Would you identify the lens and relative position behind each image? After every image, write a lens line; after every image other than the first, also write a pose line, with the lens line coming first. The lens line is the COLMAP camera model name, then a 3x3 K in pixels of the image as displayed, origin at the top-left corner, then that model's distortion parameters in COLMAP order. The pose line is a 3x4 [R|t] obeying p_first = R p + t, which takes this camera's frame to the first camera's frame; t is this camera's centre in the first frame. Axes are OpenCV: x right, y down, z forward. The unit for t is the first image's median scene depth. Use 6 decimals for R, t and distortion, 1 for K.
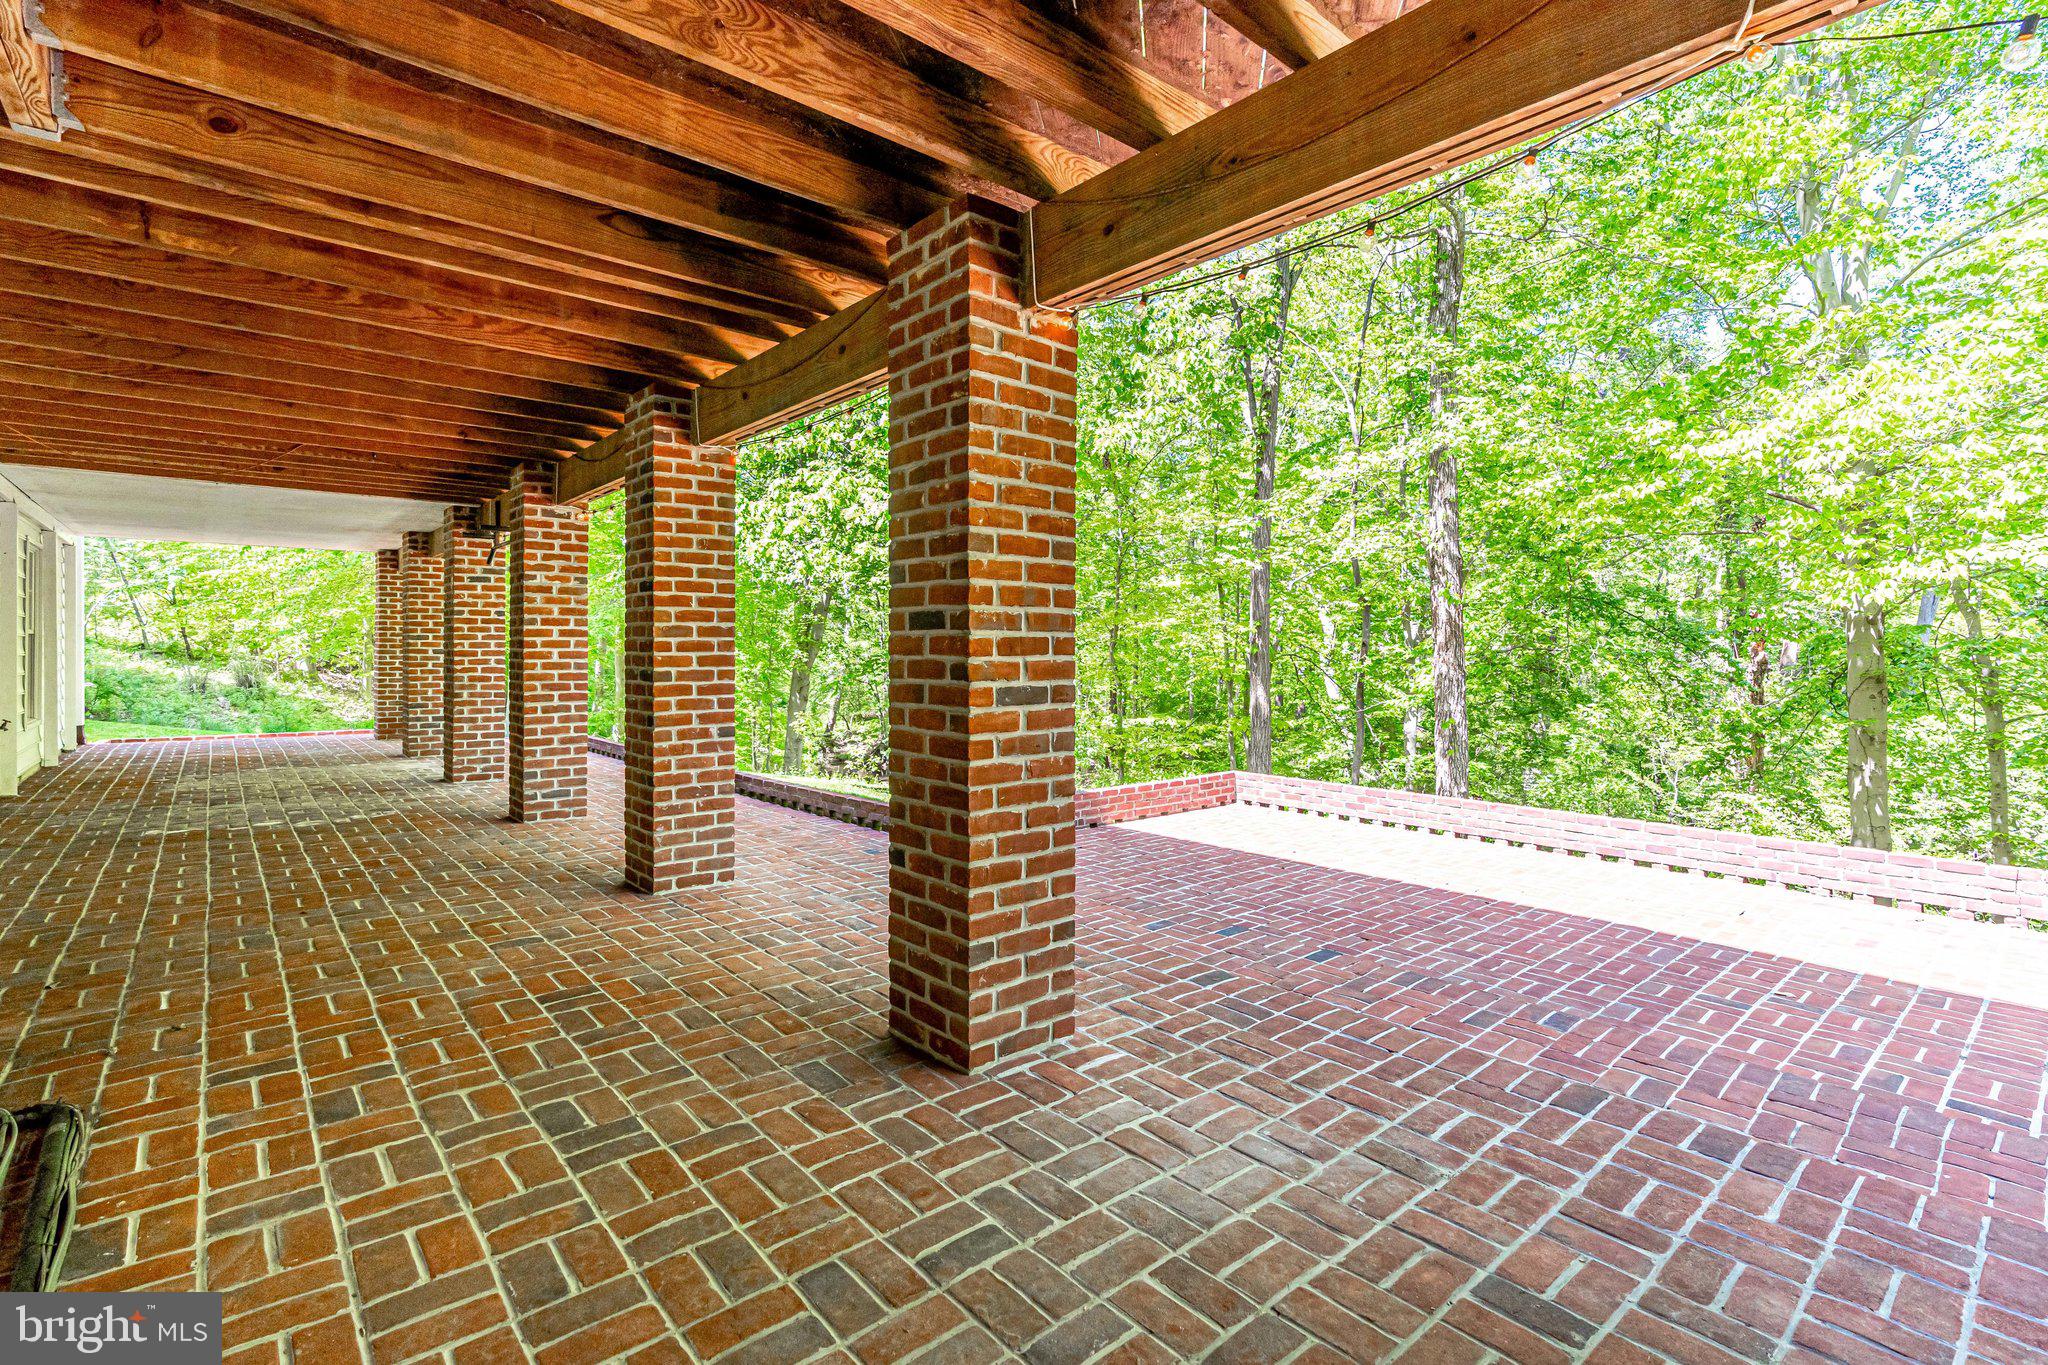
lens RADIAL K [[946.1, 0, 1019.9], [0, 946.1, 675.8], [0, 0, 1]] dist [-0.005800, 0.000280]
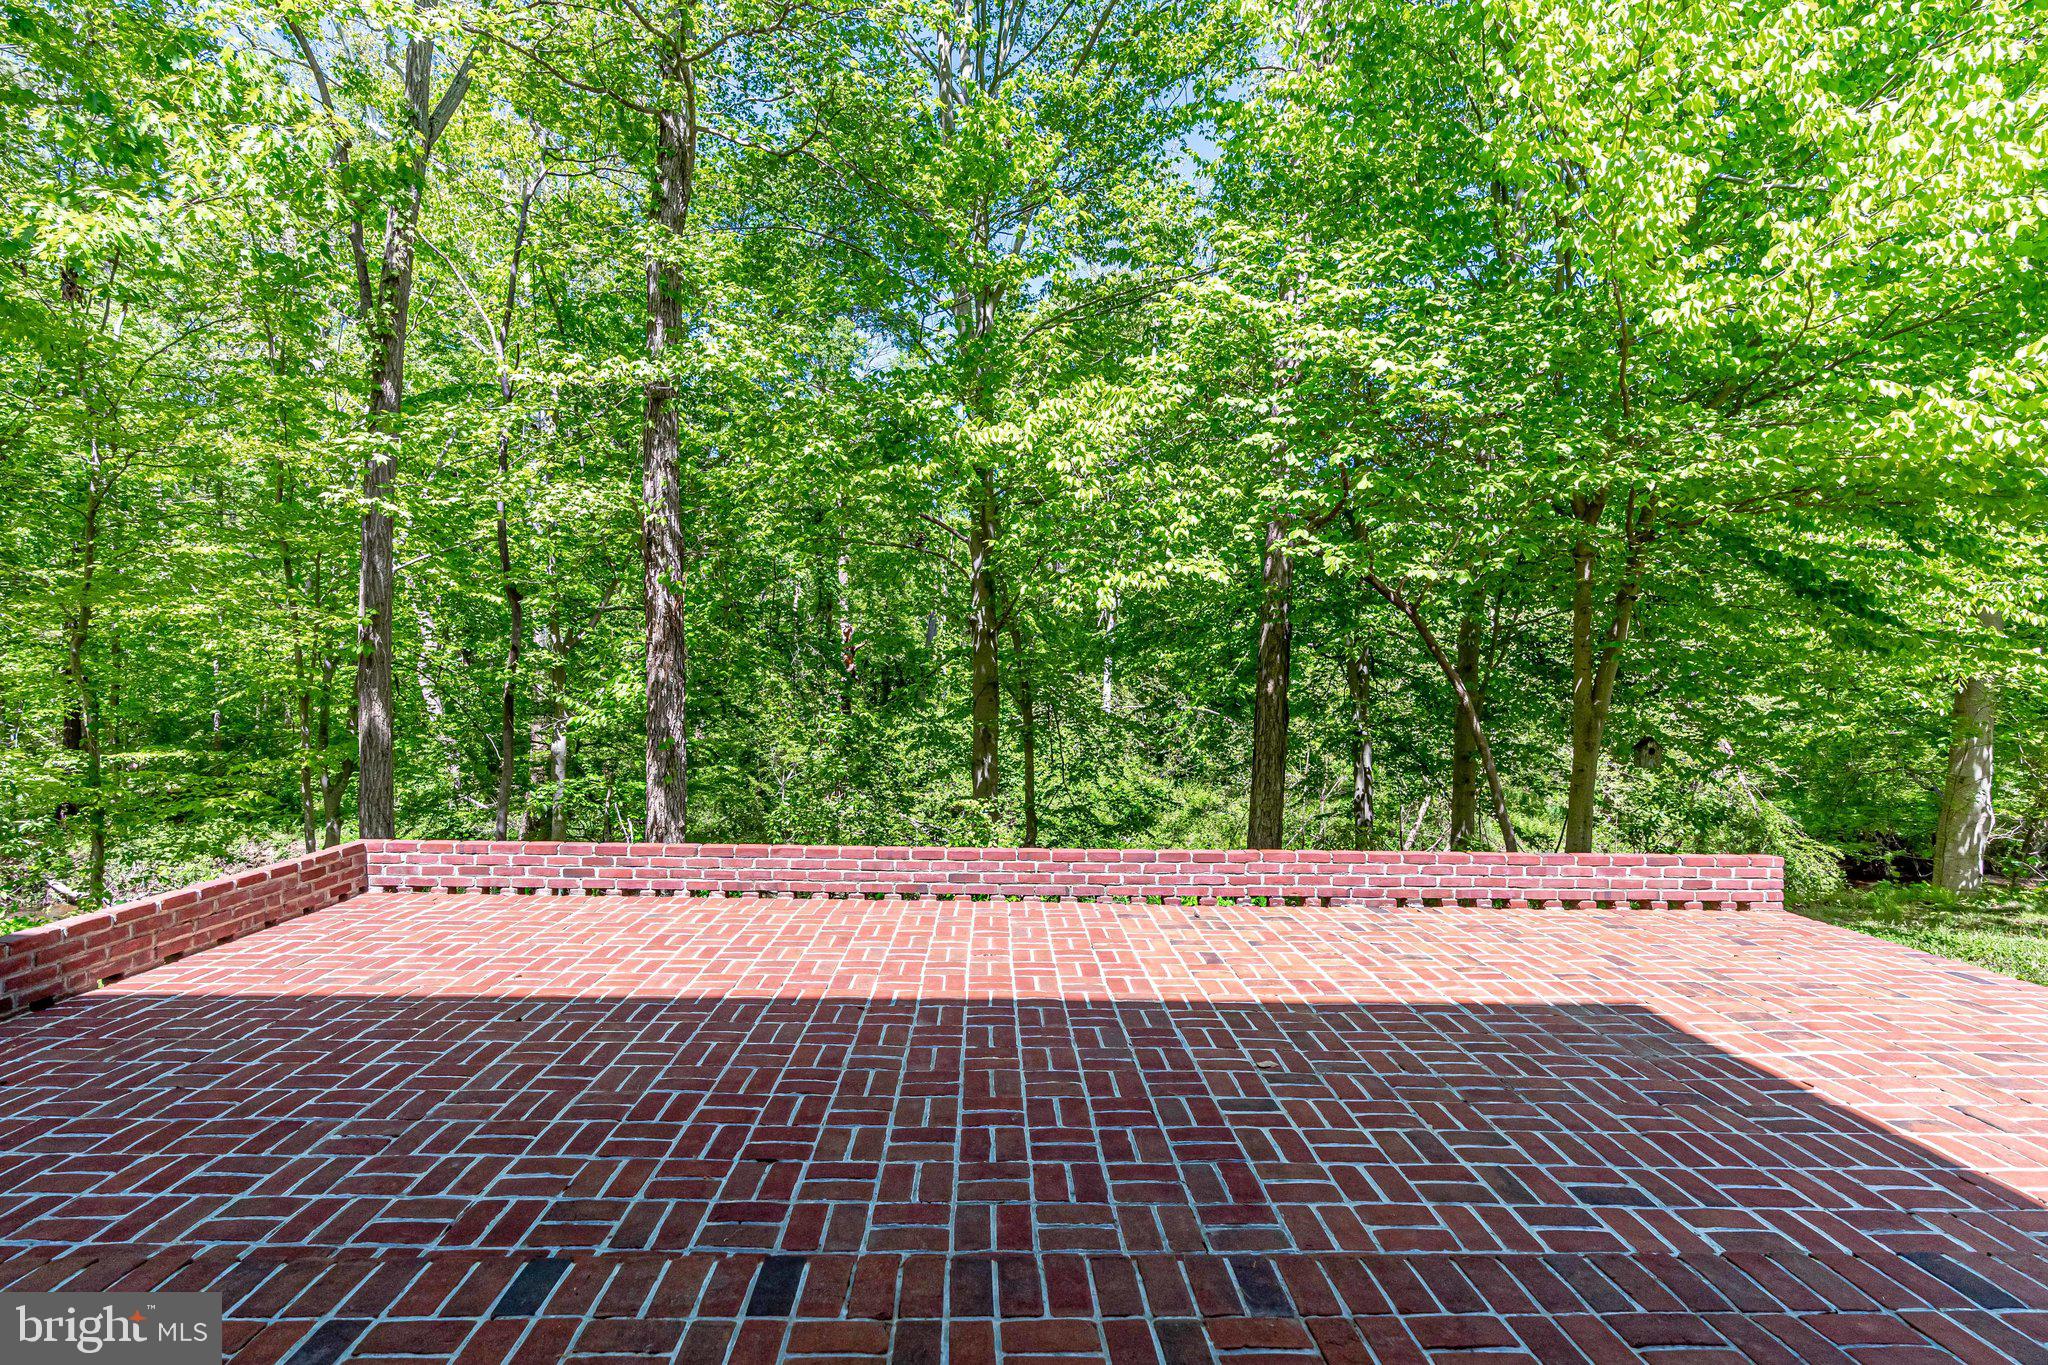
lens RADIAL K [[946.1, 0, 1004.1], [0, 946.1, 676.2], [0, 0, 1]] dist [-0.005800, 0.000280]
pose [[0.636311, -0.000937, 0.771432, 0.019083], [0.011452, 0.999901, -0.008231, 0.003970], [-0.771348, 0.014072, 0.636258, 0.290496]]
